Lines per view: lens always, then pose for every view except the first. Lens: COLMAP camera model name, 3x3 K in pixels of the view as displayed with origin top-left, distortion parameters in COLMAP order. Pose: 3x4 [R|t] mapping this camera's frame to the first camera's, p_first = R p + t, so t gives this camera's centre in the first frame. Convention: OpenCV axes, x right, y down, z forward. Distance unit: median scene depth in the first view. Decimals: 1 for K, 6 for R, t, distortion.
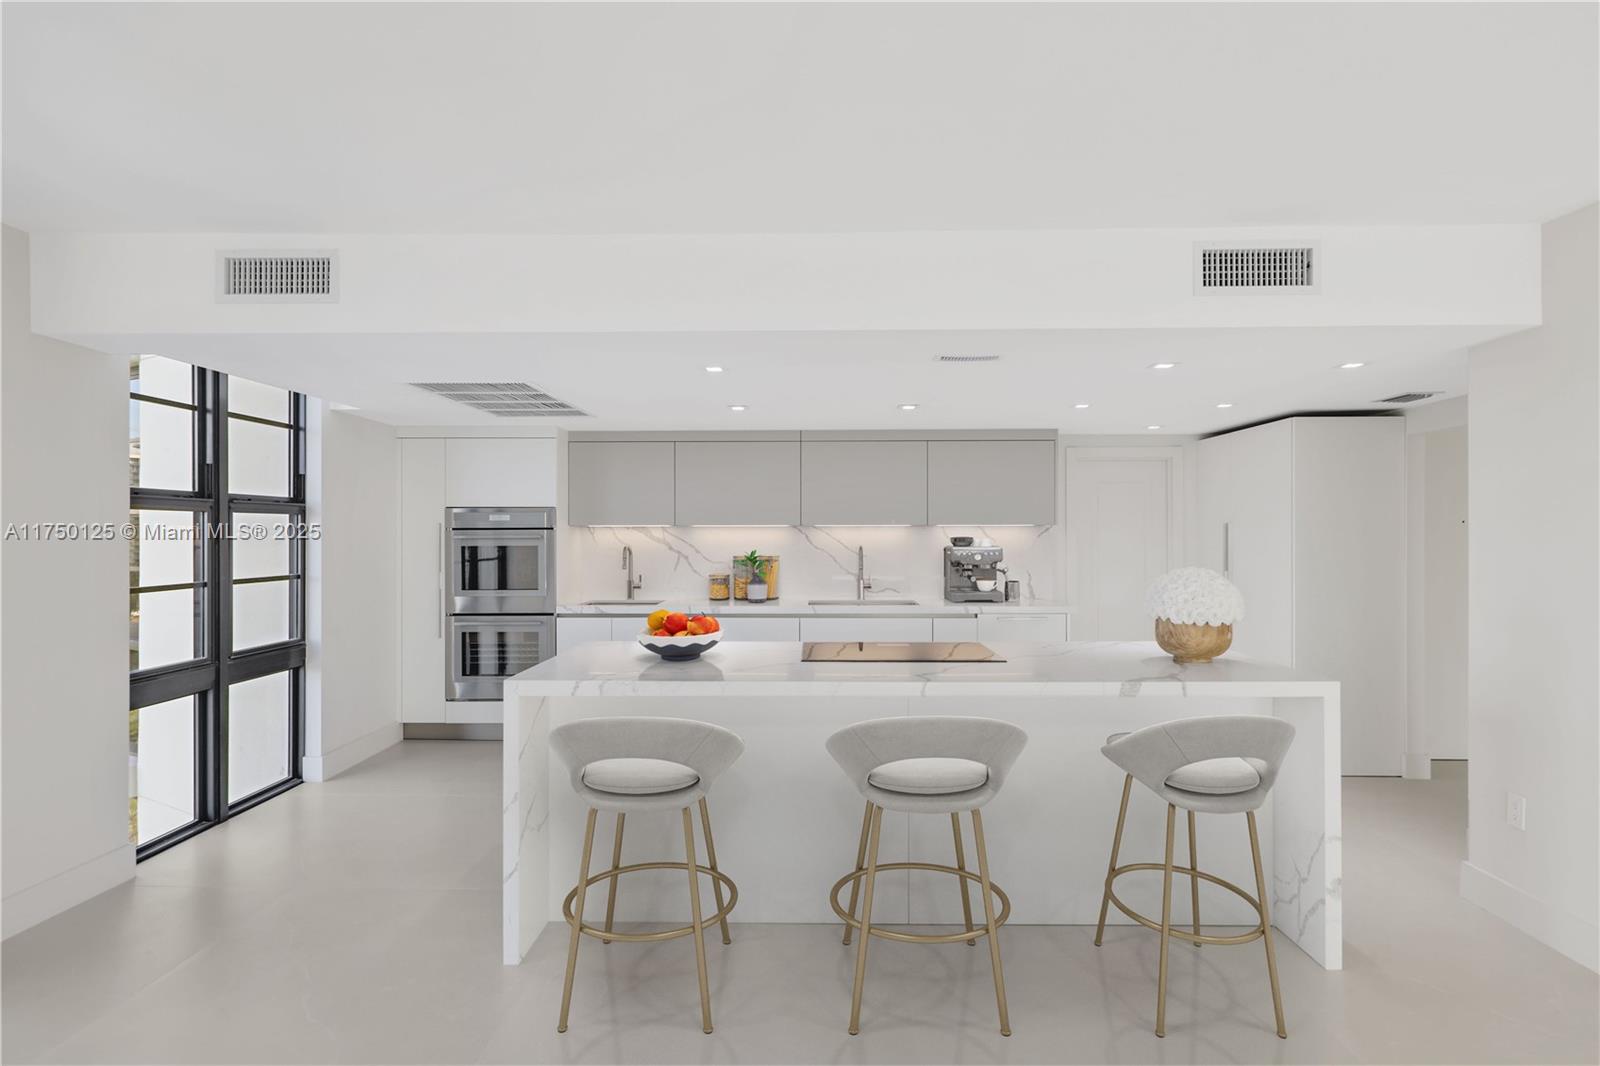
lens RADIAL K [[850.8, 0, 800.0], [0, 850.8, 533.0], [0, 0, 1]] dist [0.019062, 0.000538]
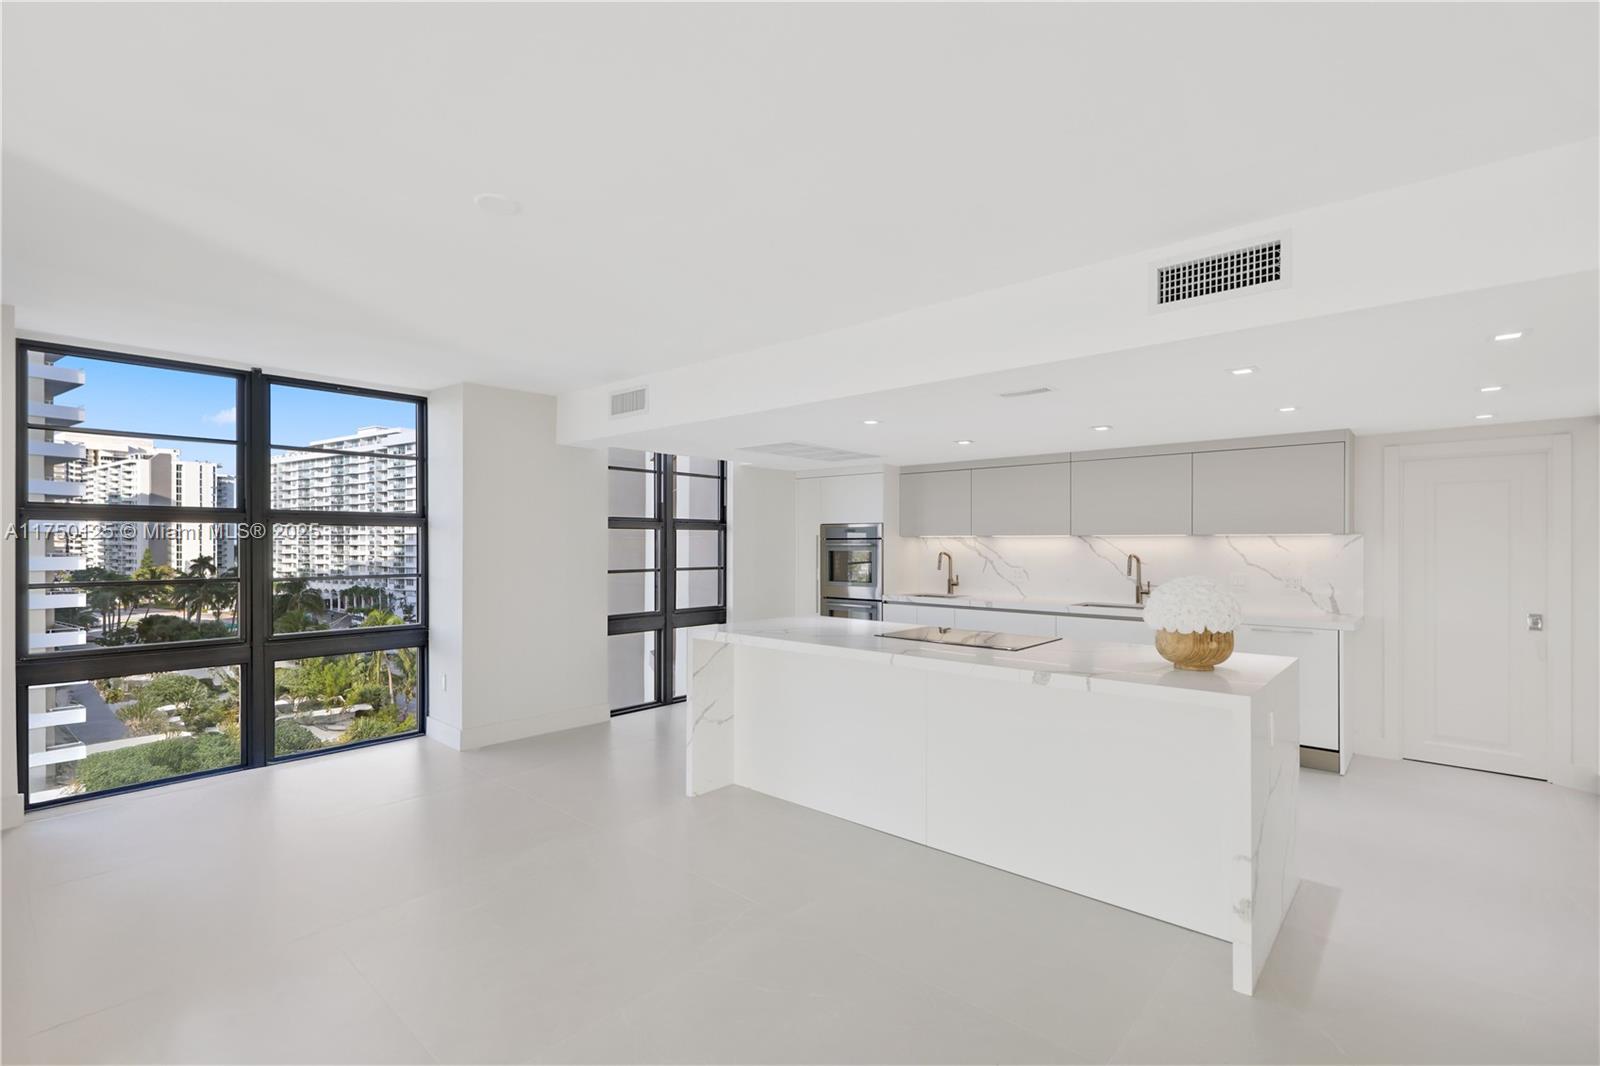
lens RADIAL K [[730.4, 0, 800.0], [0, 730.4, 533.0], [0, 0, 1]] dist [0.000830, -0.000150]
pose [[0.759112, -0.006229, -0.650931, 0.447917], [-0.002714, 0.999915, -0.012733, 0.001472], [0.650955, 0.011433, 0.759030, 0.028558]]
